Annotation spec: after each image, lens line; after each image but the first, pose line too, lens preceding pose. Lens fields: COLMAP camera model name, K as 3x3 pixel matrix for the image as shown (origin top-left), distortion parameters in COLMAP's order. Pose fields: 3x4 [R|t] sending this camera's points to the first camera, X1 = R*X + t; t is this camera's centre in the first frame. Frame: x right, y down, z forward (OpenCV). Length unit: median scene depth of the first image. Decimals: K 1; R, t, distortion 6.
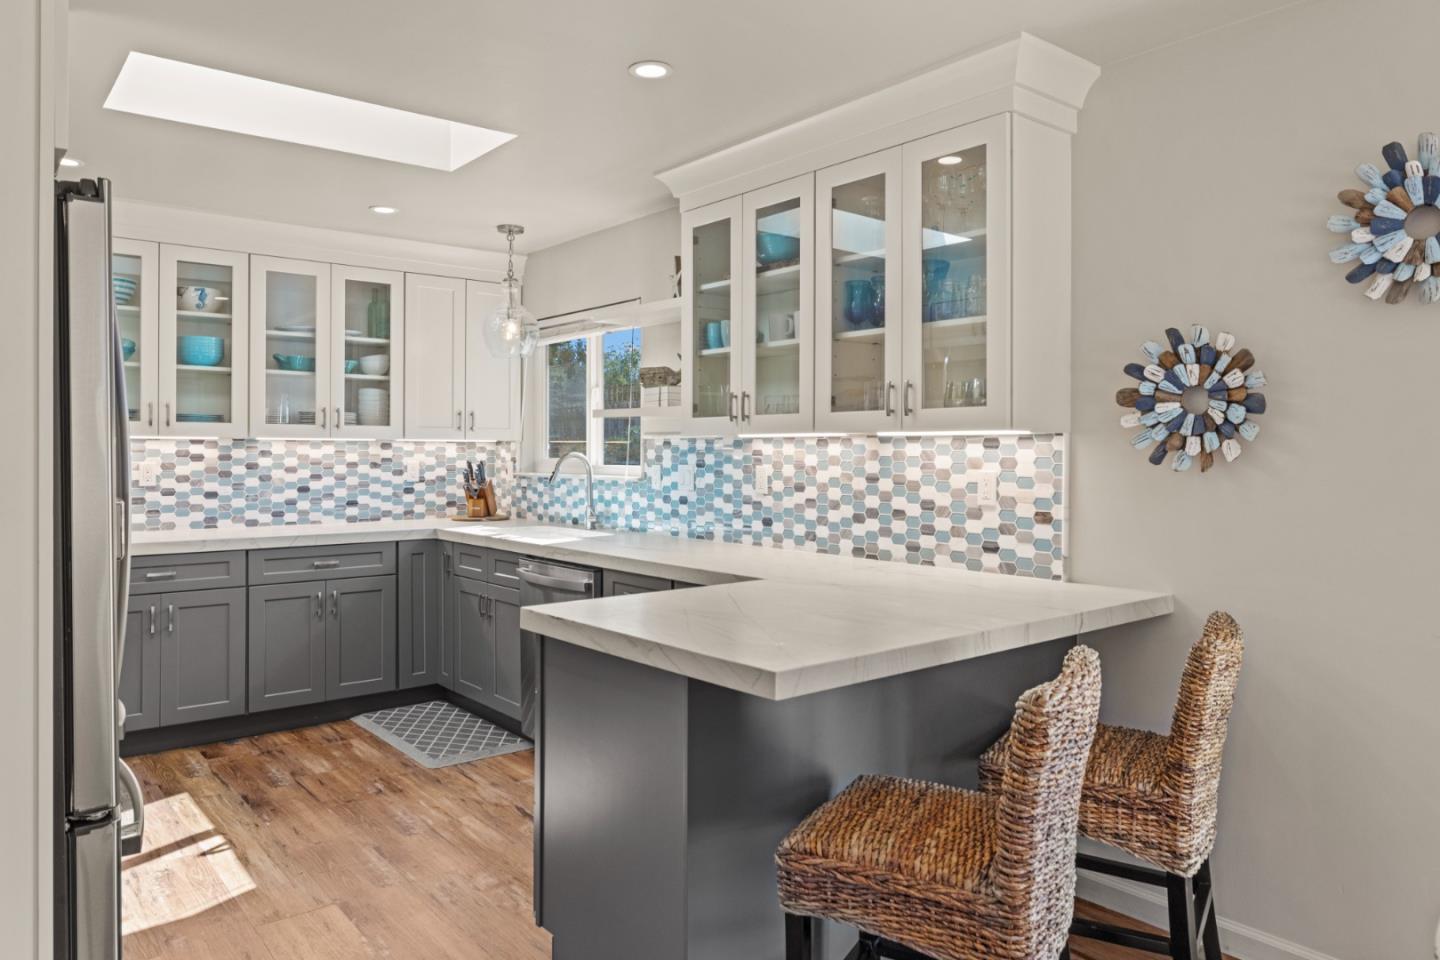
lens RADIAL K [[983.0, 0, 719.5], [0, 983.0, 451.0], [0, 0, 1]] dist [-0.003733, -0.000248]
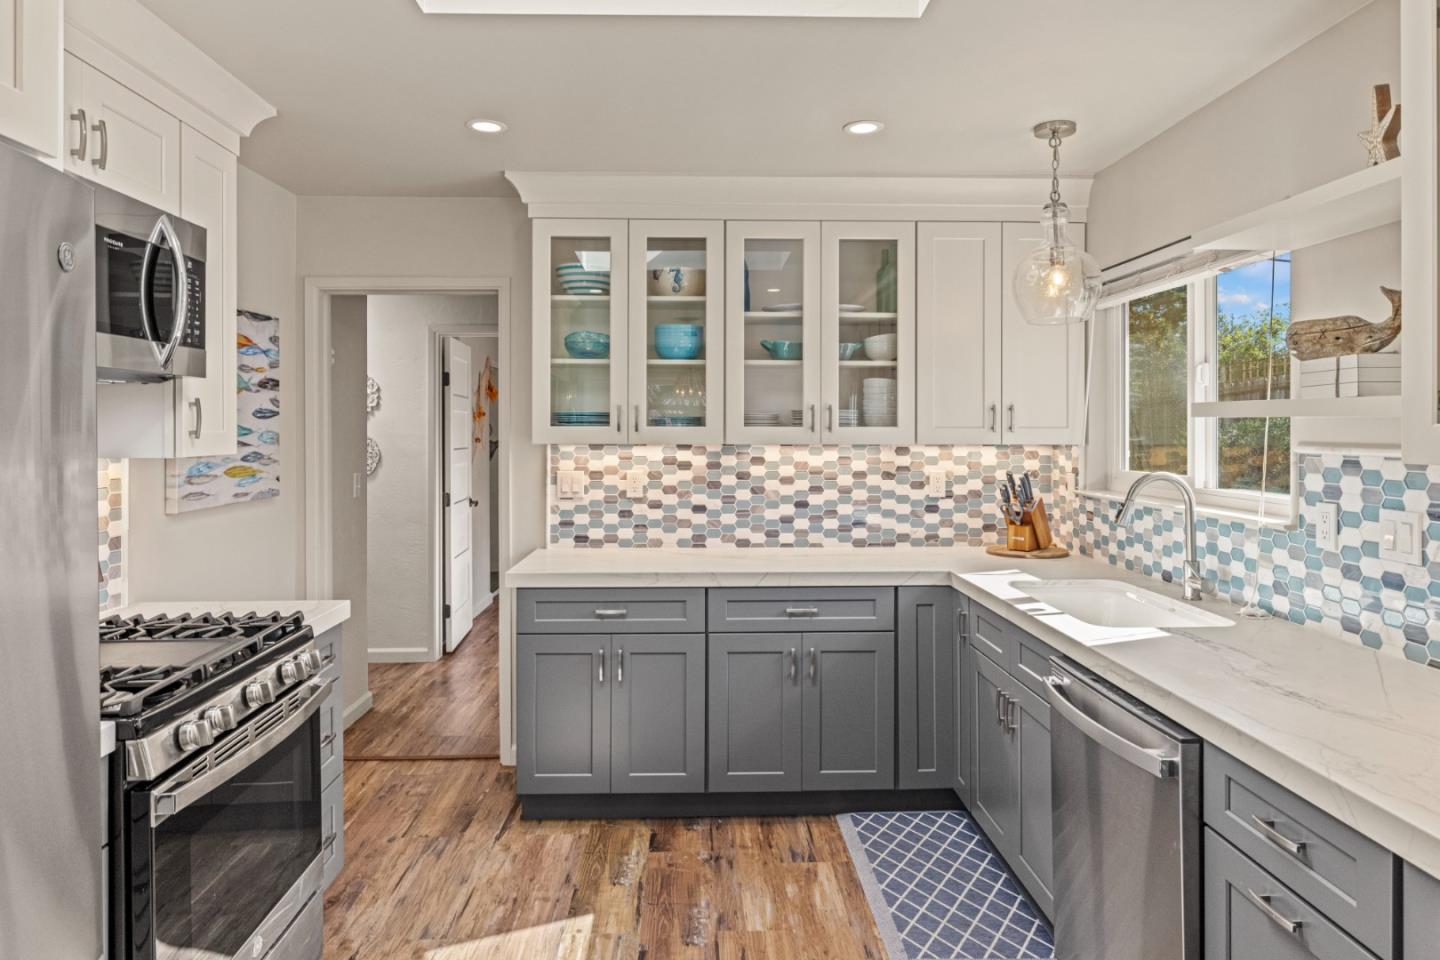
lens RADIAL K [[898.3, 0, 709.5], [0, 898.3, 429.9], [0, 0, 1]] dist [-0.006362, -0.000896]
pose [[0.797273, -0.002060, -0.603615, -0.035337], [0.002745, 0.999996, 0.000214, -0.025179], [0.603612, -0.001827, 0.797276, 0.384438]]
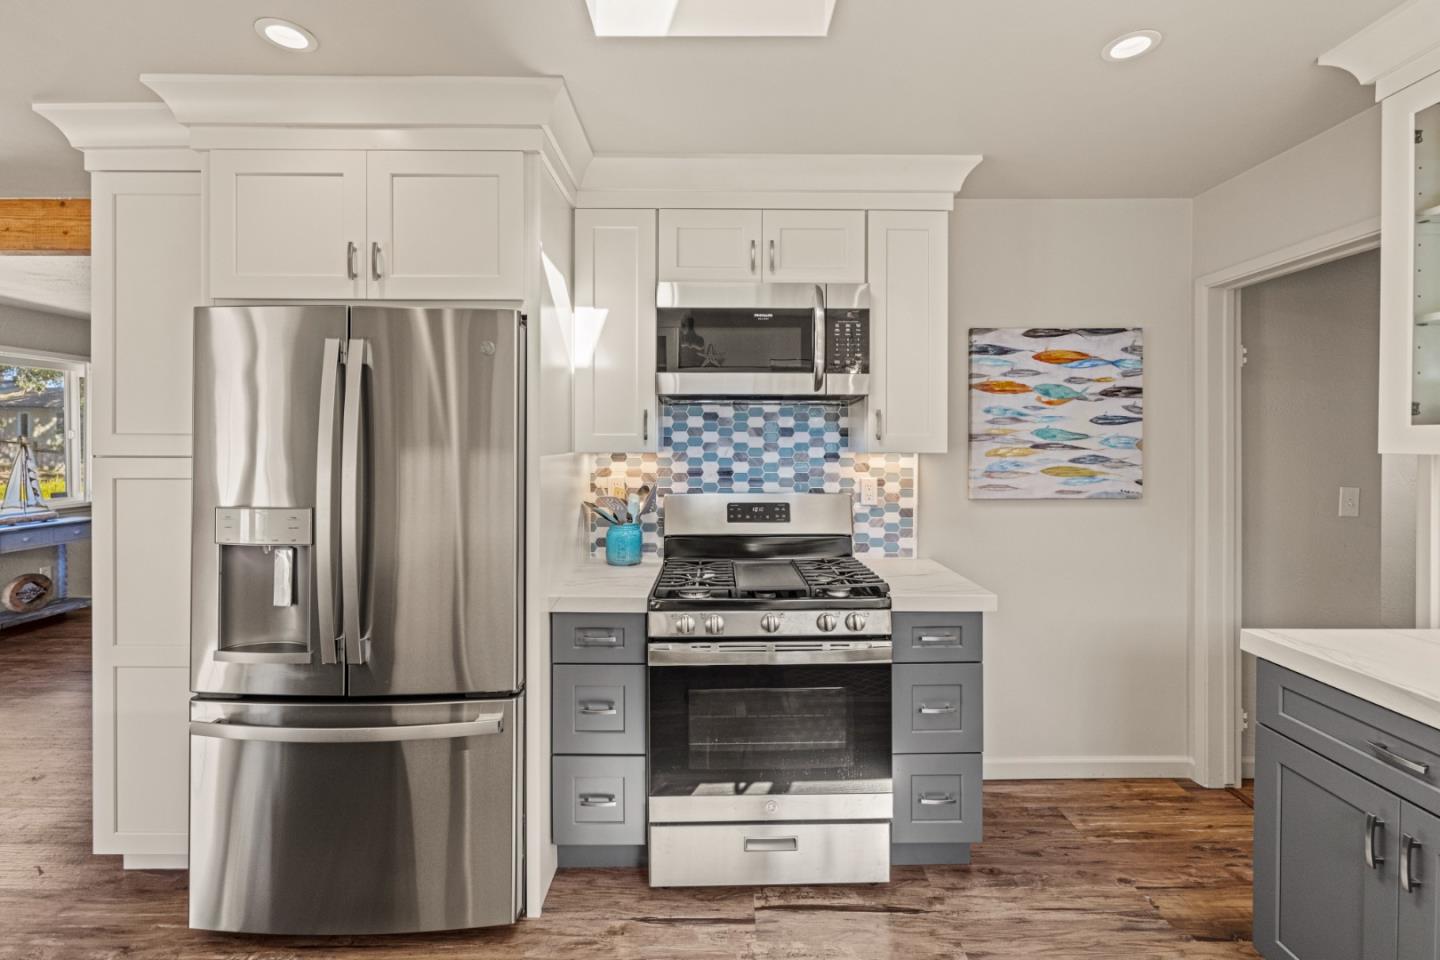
lens RADIAL K [[626.0, 0, 730.4], [0, 626.0, 445.6], [0, 0, 1]] dist [0.000222, -0.000252]
pose [[-0.618633, 0.002082, -0.785678, -0.218201], [-0.004204, 0.999973, 0.005959, -0.012050], [0.785669, 0.006989, -0.618607, 1.265498]]
